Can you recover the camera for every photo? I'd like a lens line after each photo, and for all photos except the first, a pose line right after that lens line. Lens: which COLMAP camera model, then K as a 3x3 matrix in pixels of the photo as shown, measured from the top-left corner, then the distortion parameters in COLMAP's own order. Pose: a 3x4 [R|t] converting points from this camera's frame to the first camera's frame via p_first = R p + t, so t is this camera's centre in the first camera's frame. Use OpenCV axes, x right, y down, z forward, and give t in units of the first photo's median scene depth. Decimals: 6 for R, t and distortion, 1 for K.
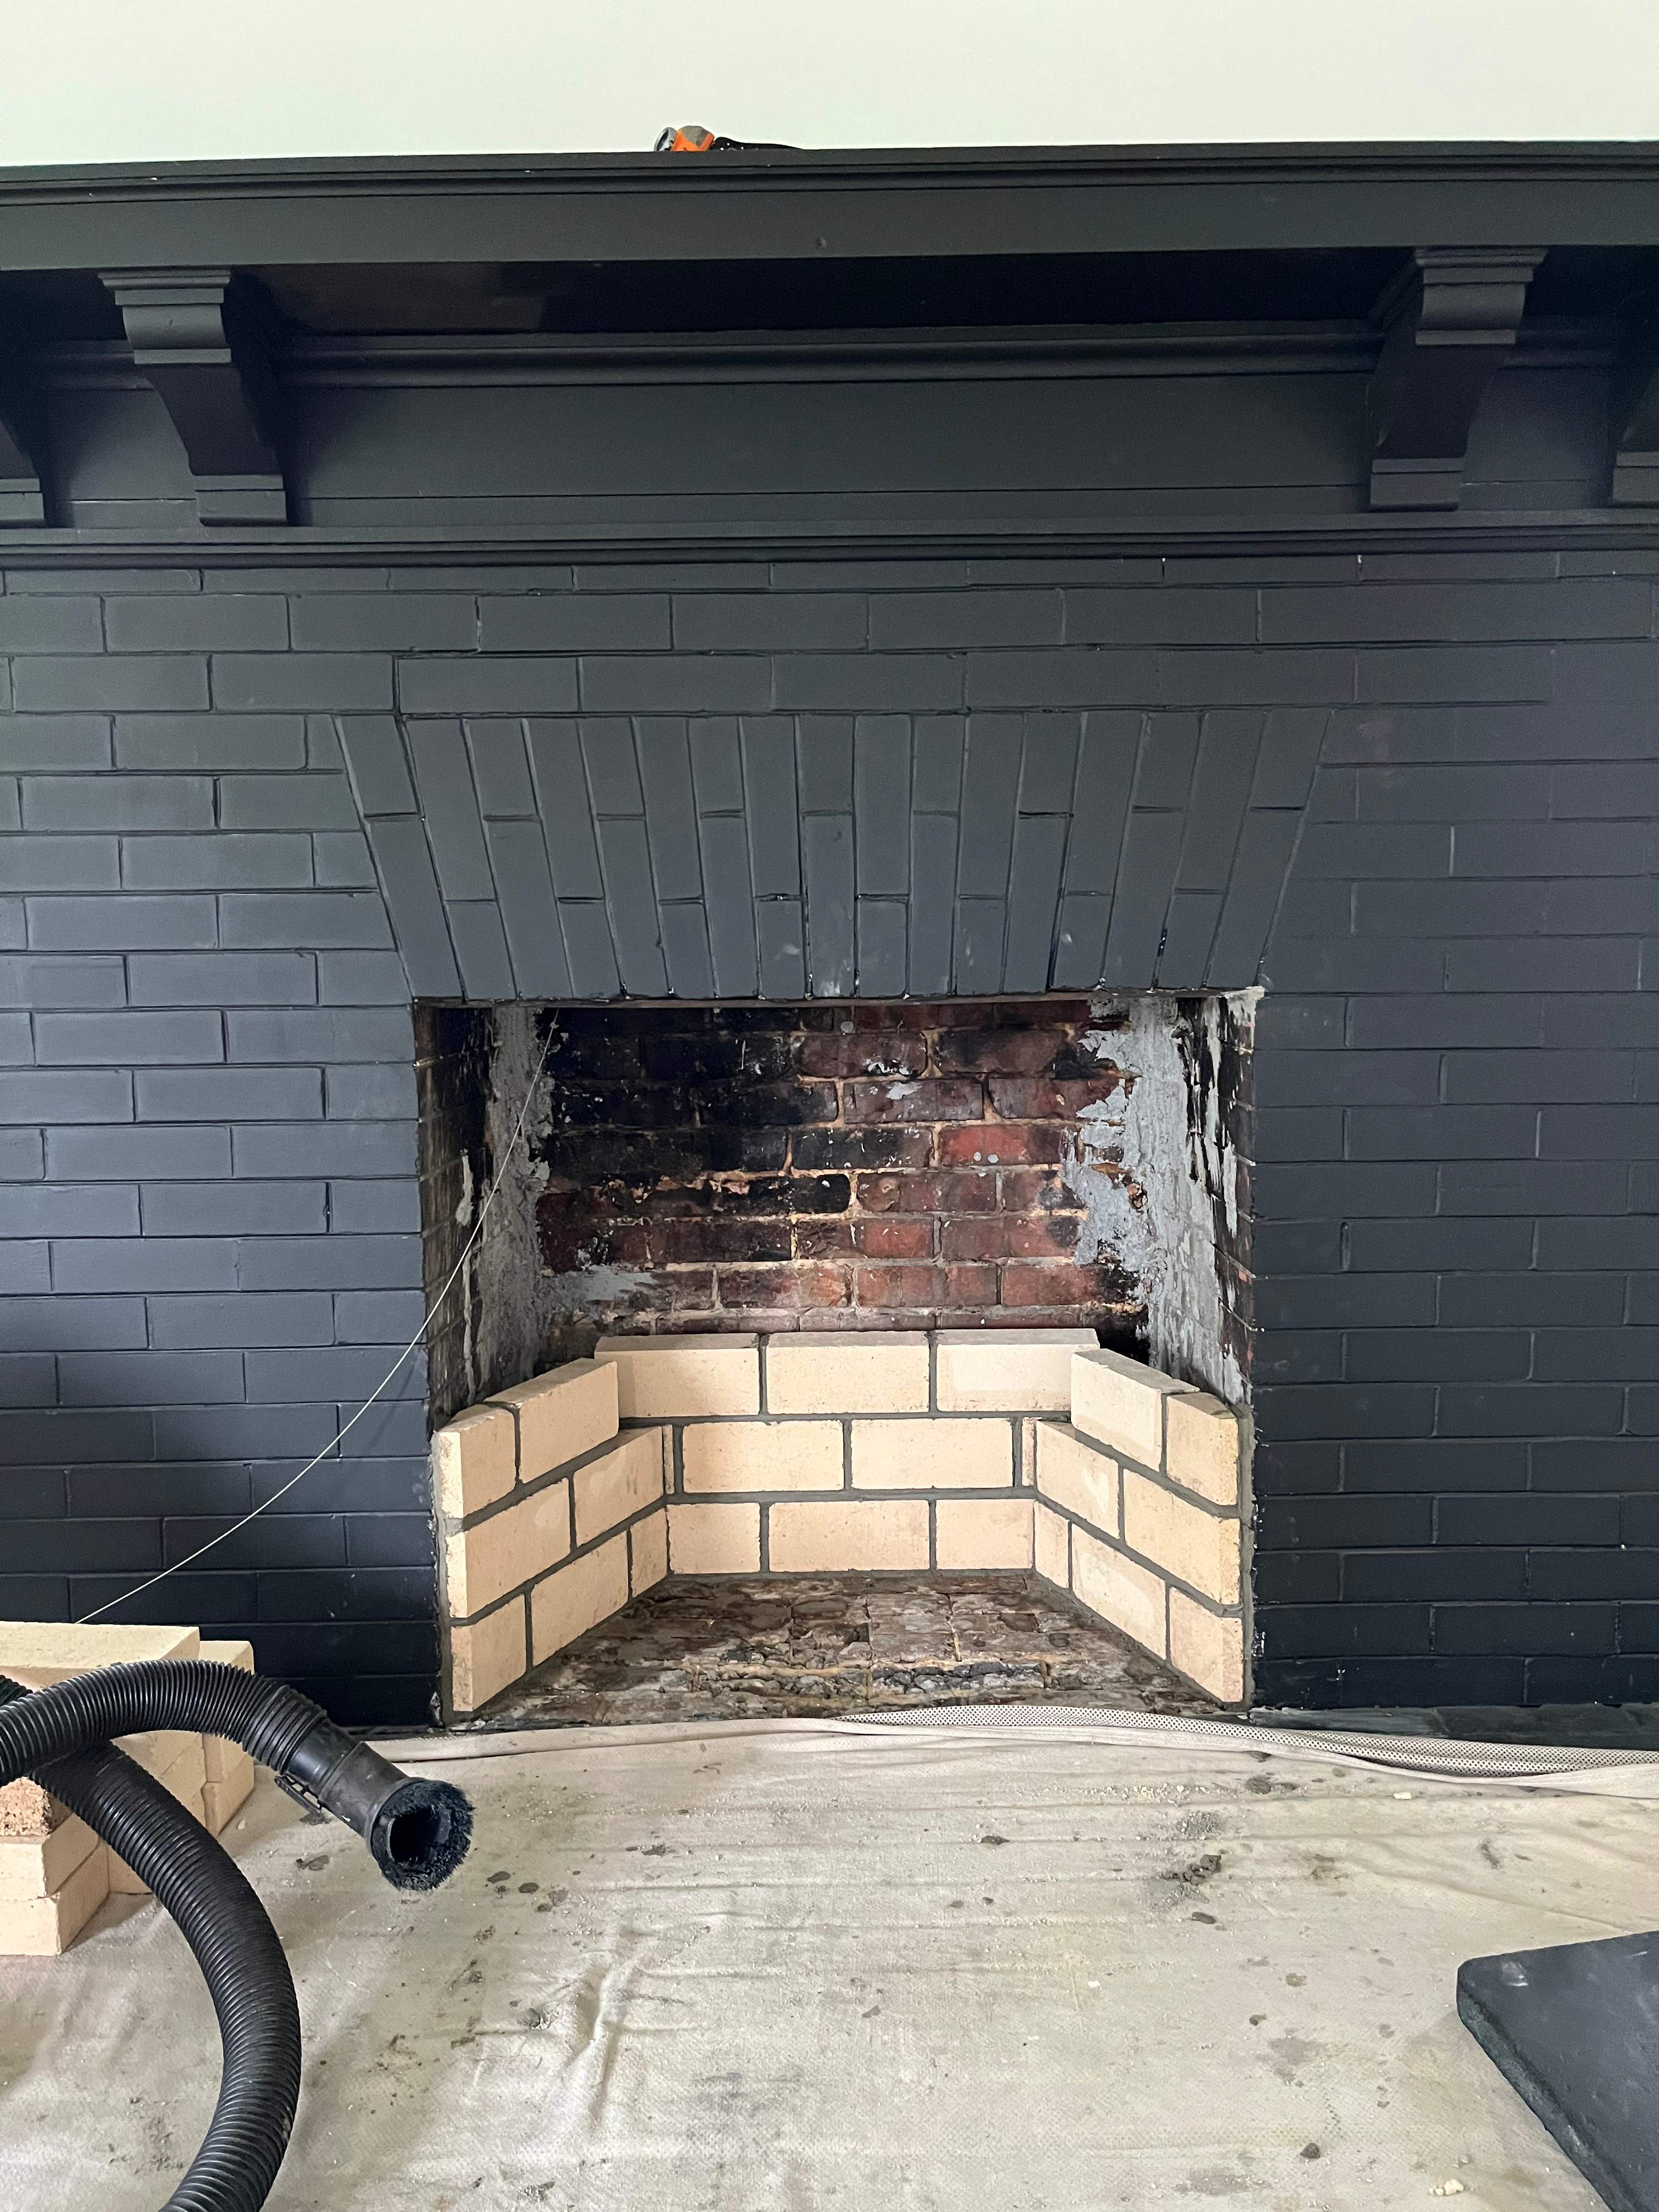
lens RADIAL K [[1680.5, 0, 831.2], [0, 1680.5, 1106.5], [0, 0, 1]] dist [0.051834, -0.084327]
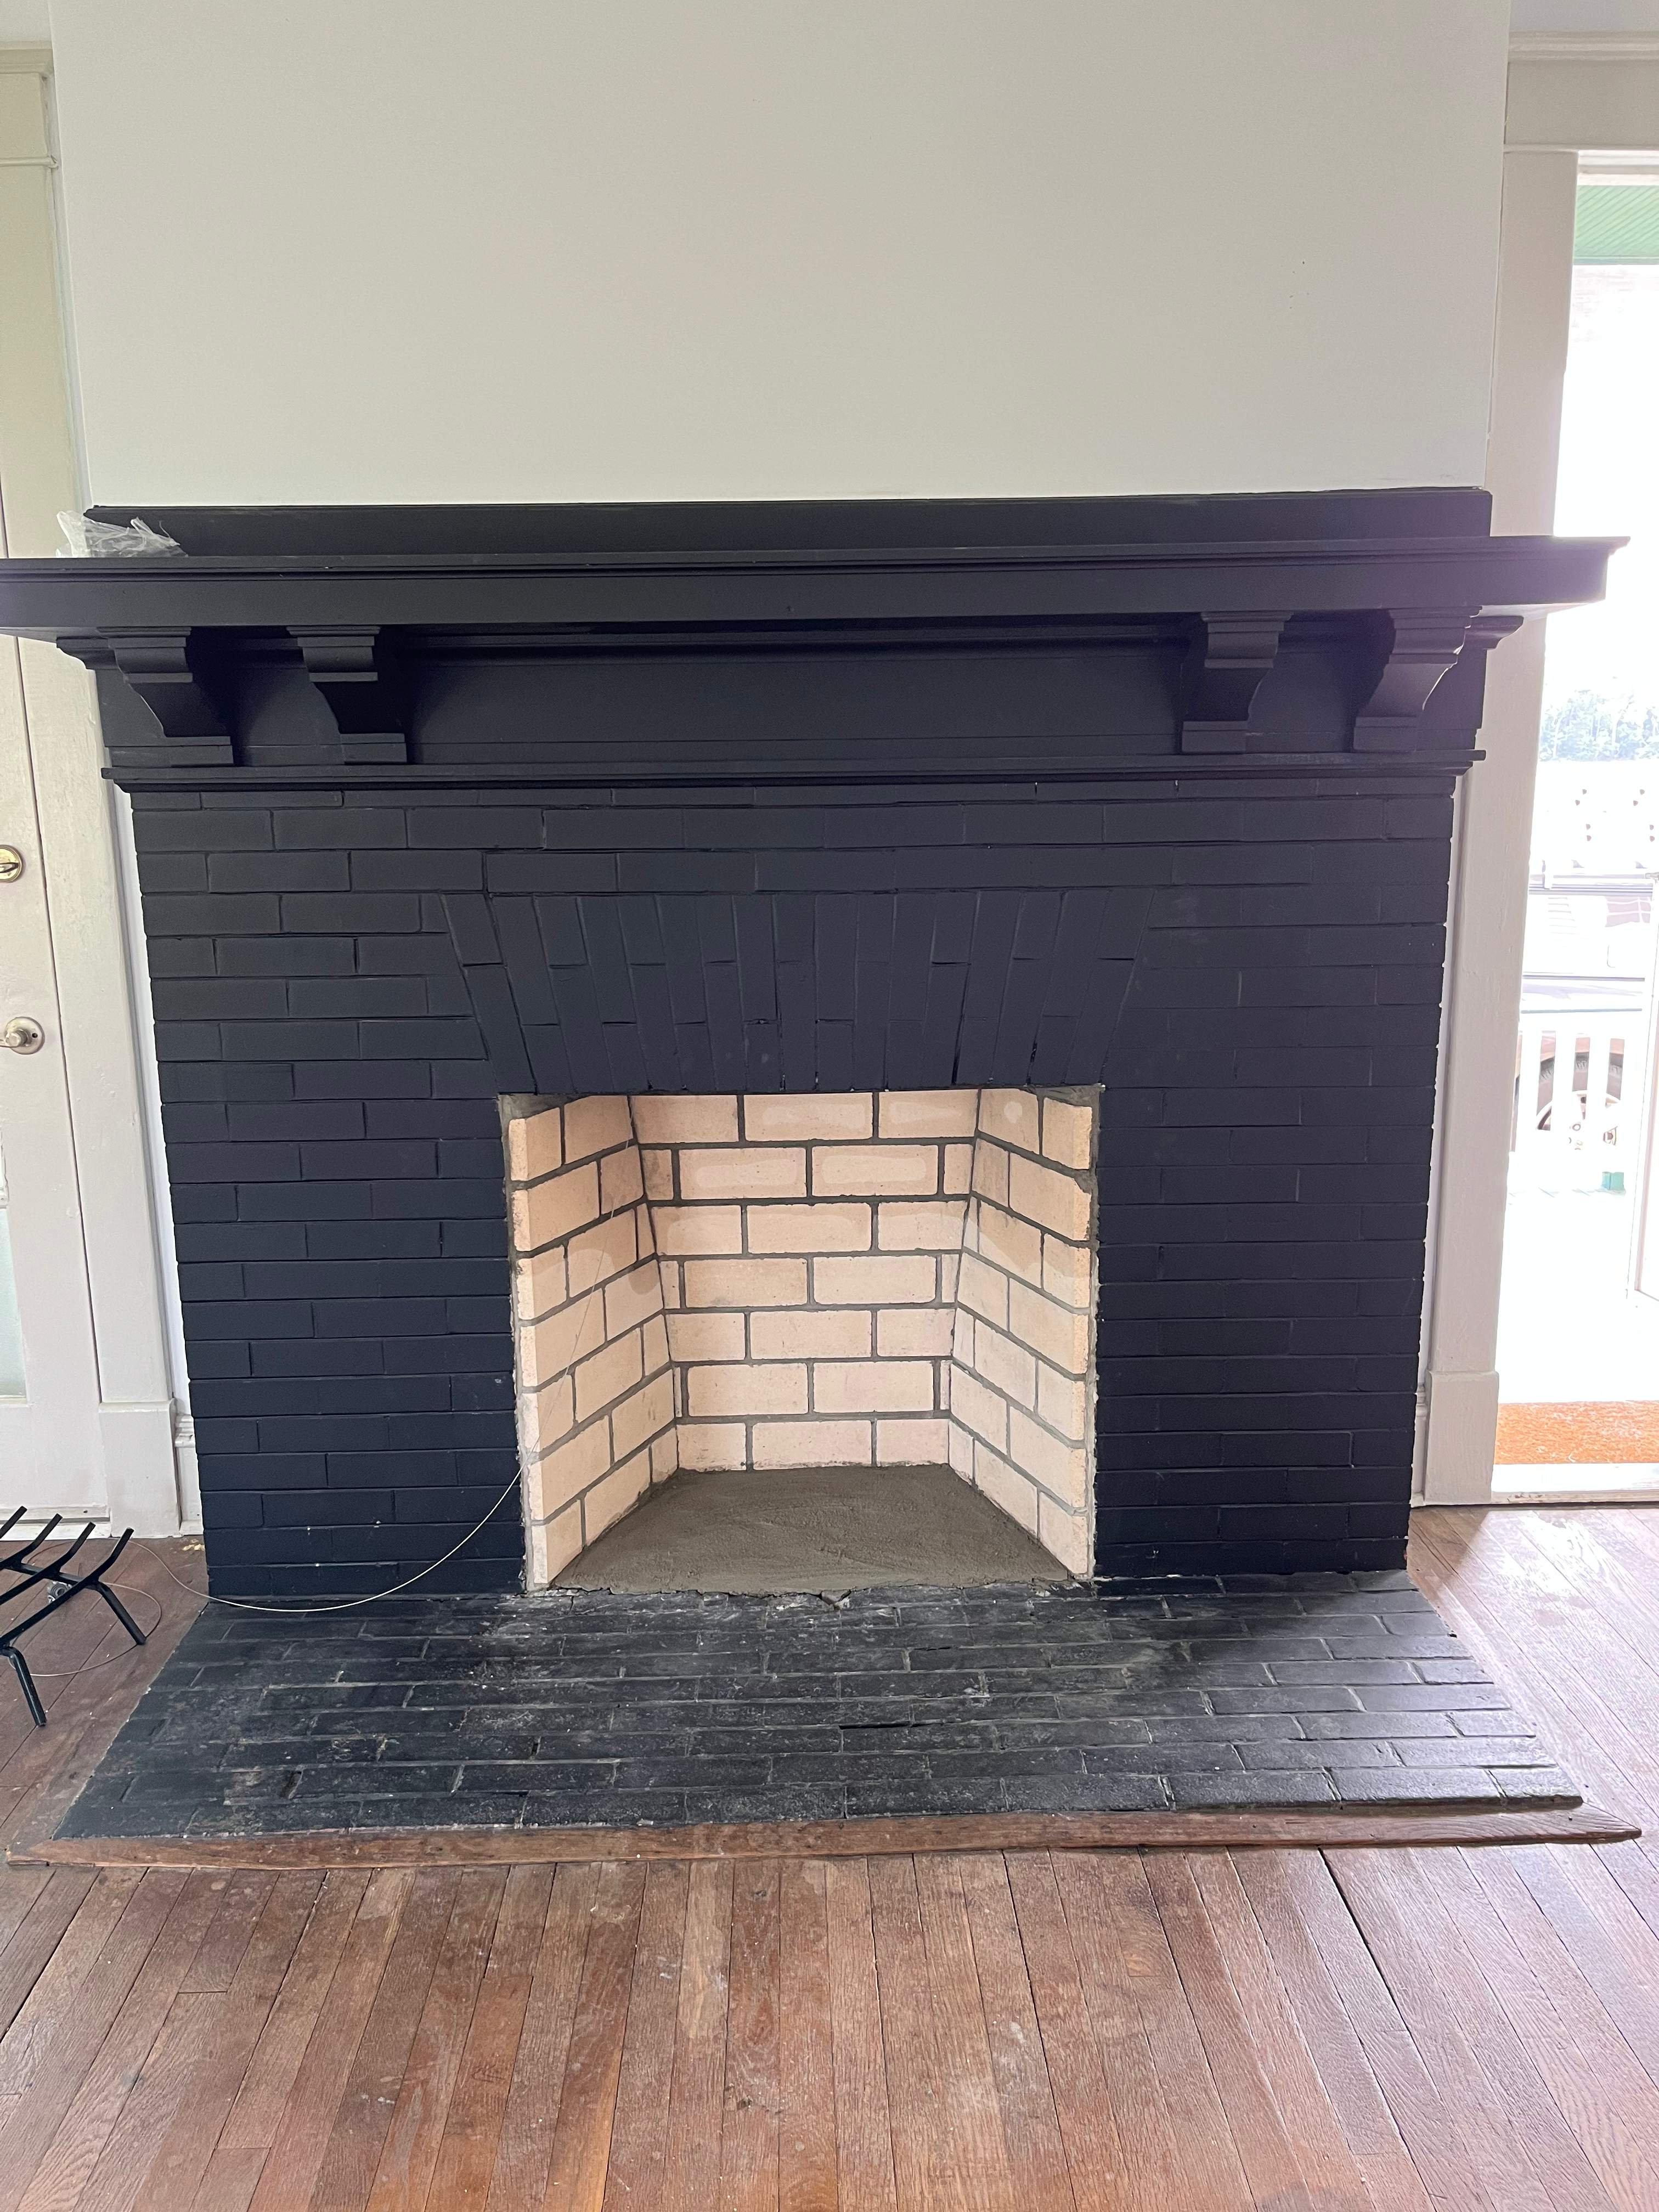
lens RADIAL K [[1680.5, 0, 820.3], [0, 1680.5, 1099.9], [0, 0, 1]] dist [0.051834, -0.084327]
pose [[0.999877, -0.002866, 0.015409, -0.003302], [0.001293, 0.994871, 0.101144, -0.191722], [-0.015620, -0.101111, 0.994753, -0.379916]]
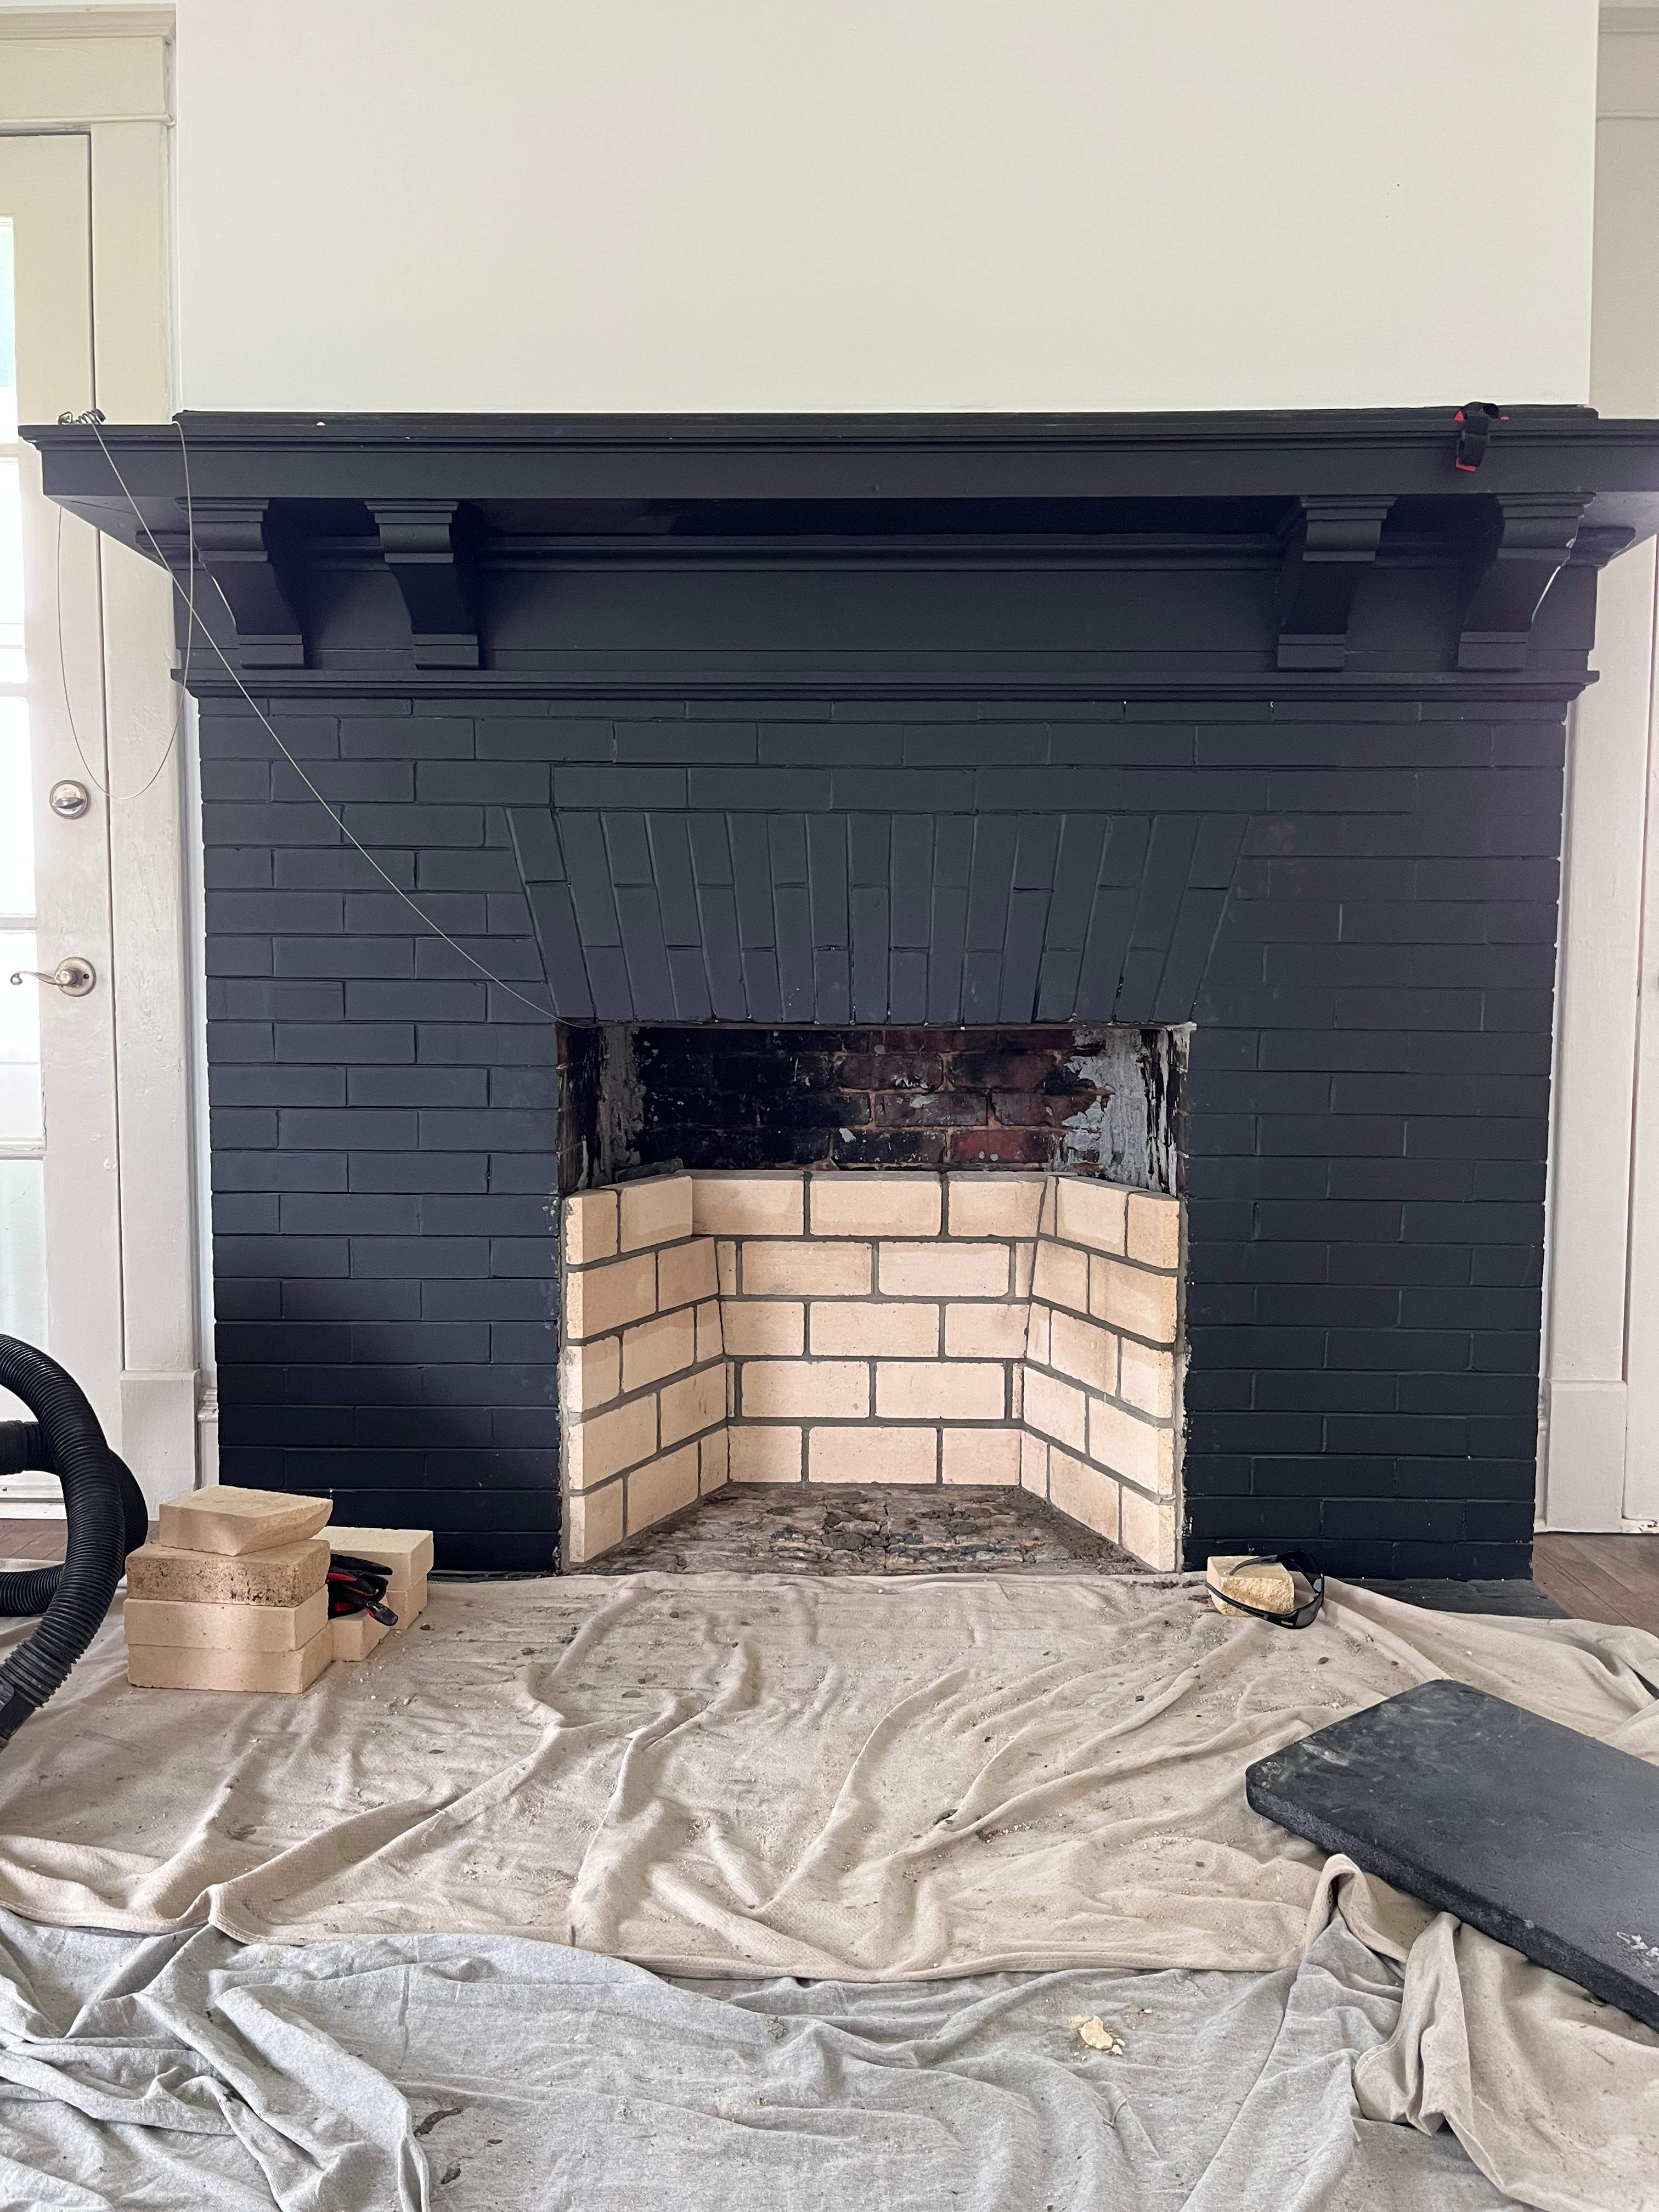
lens RADIAL K [[1680.5, 0, 818.0], [0, 1680.5, 1095.6], [0, 0, 1]] dist [0.051834, -0.084327]
pose [[0.999515, 0.021157, -0.022857, -0.008815], [-0.021790, 0.999376, -0.027807, 0.028767], [0.022255, 0.028292, 0.999352, -0.315212]]
